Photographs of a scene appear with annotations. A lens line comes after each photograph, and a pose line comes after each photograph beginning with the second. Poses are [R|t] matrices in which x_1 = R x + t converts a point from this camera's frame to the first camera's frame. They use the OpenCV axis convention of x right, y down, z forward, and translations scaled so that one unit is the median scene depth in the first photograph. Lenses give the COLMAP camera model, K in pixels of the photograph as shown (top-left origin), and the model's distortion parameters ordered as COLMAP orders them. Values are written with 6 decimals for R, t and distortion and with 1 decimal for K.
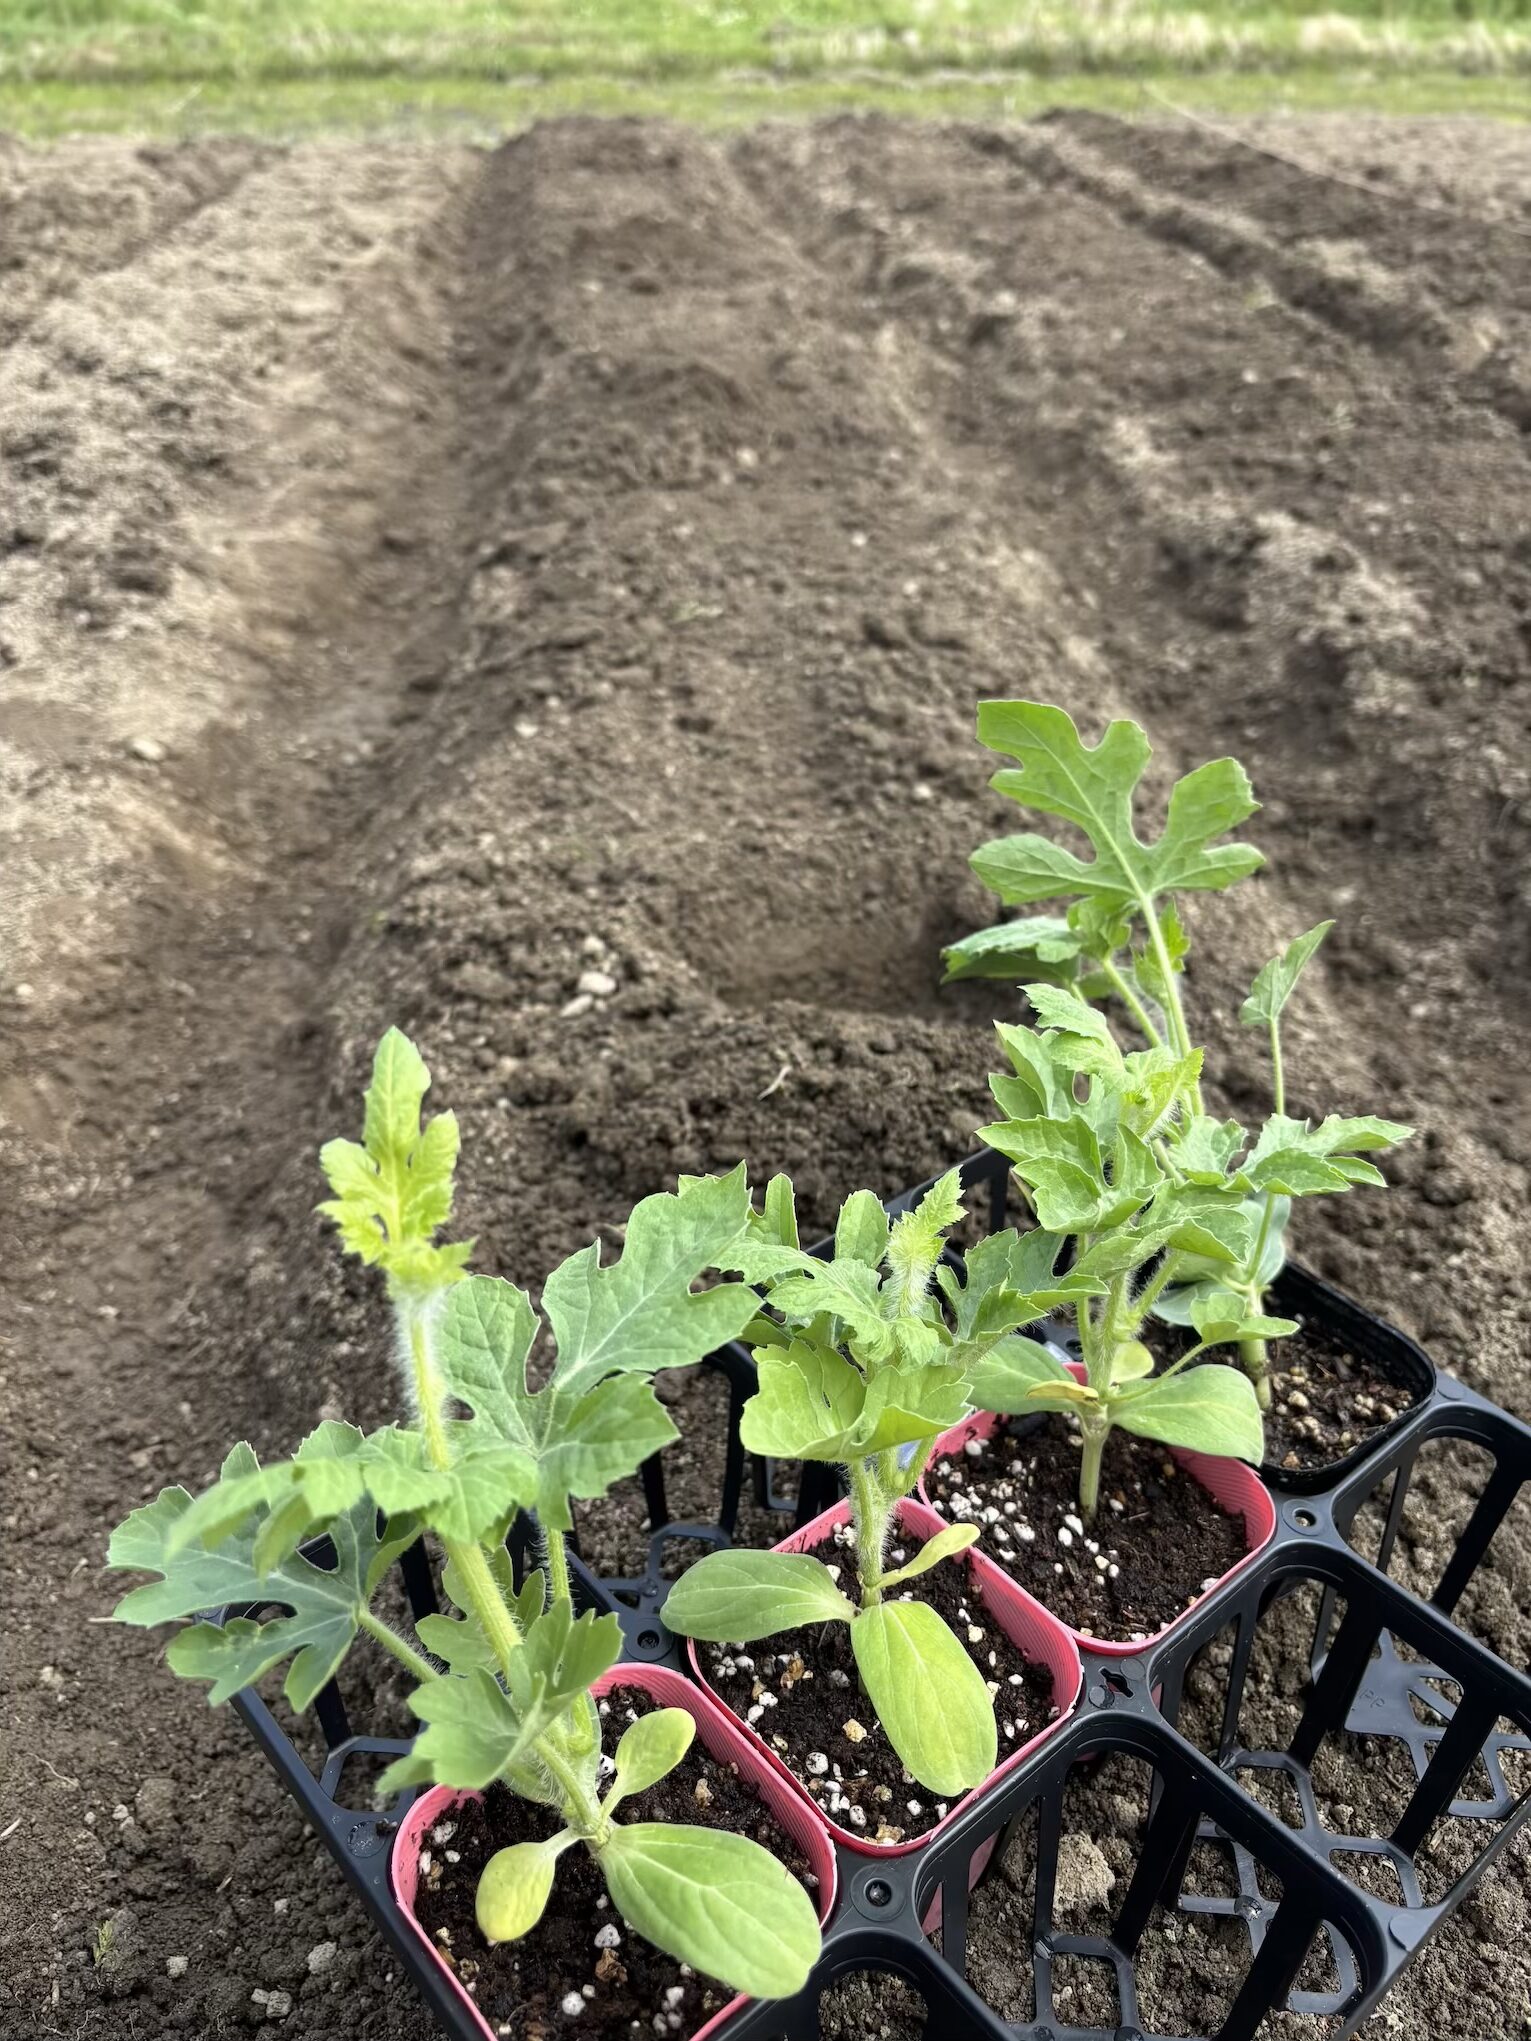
lens RADIAL K [[1530.1, 0, 765.5], [0, 1530.1, 1020.5], [0, 0, 1]] dist [-0.001887, -0.001226]
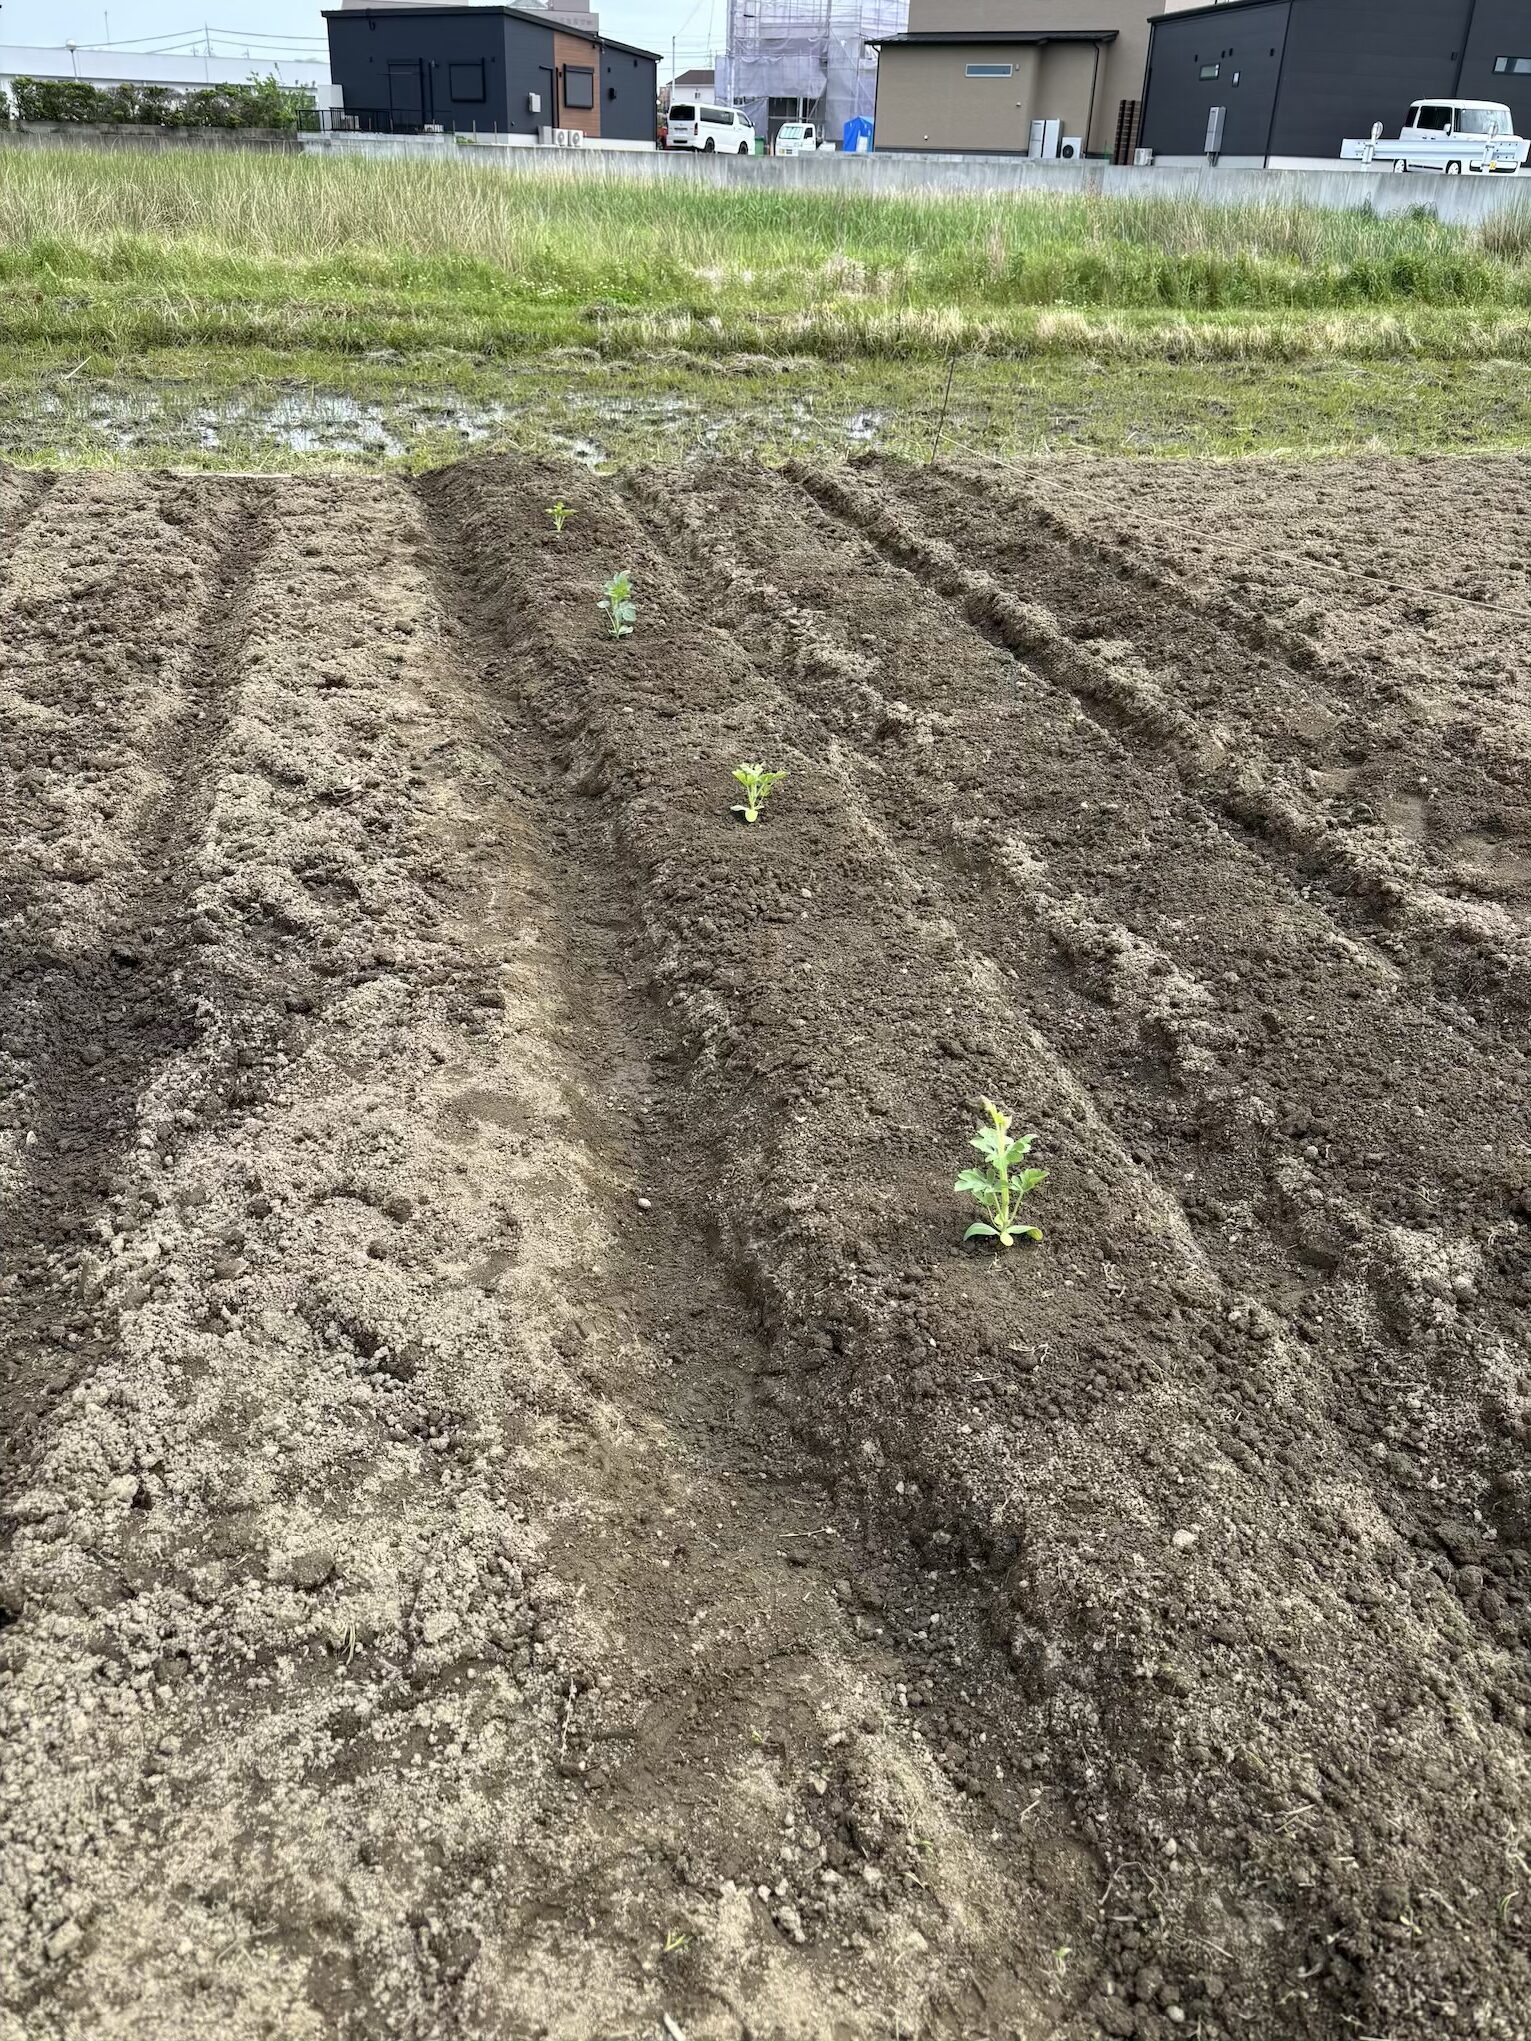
lens RADIAL K [[1517.9, 0, 712.3], [0, 1517.9, 997.4], [0, 0, 1]] dist [0.025511, -0.000327]
pose [[0.993403, -0.032102, 0.110094, -0.340328], [0.042687, 0.994545, -0.095177, -0.115033], [-0.106438, 0.099249, 0.989354, -0.694100]]
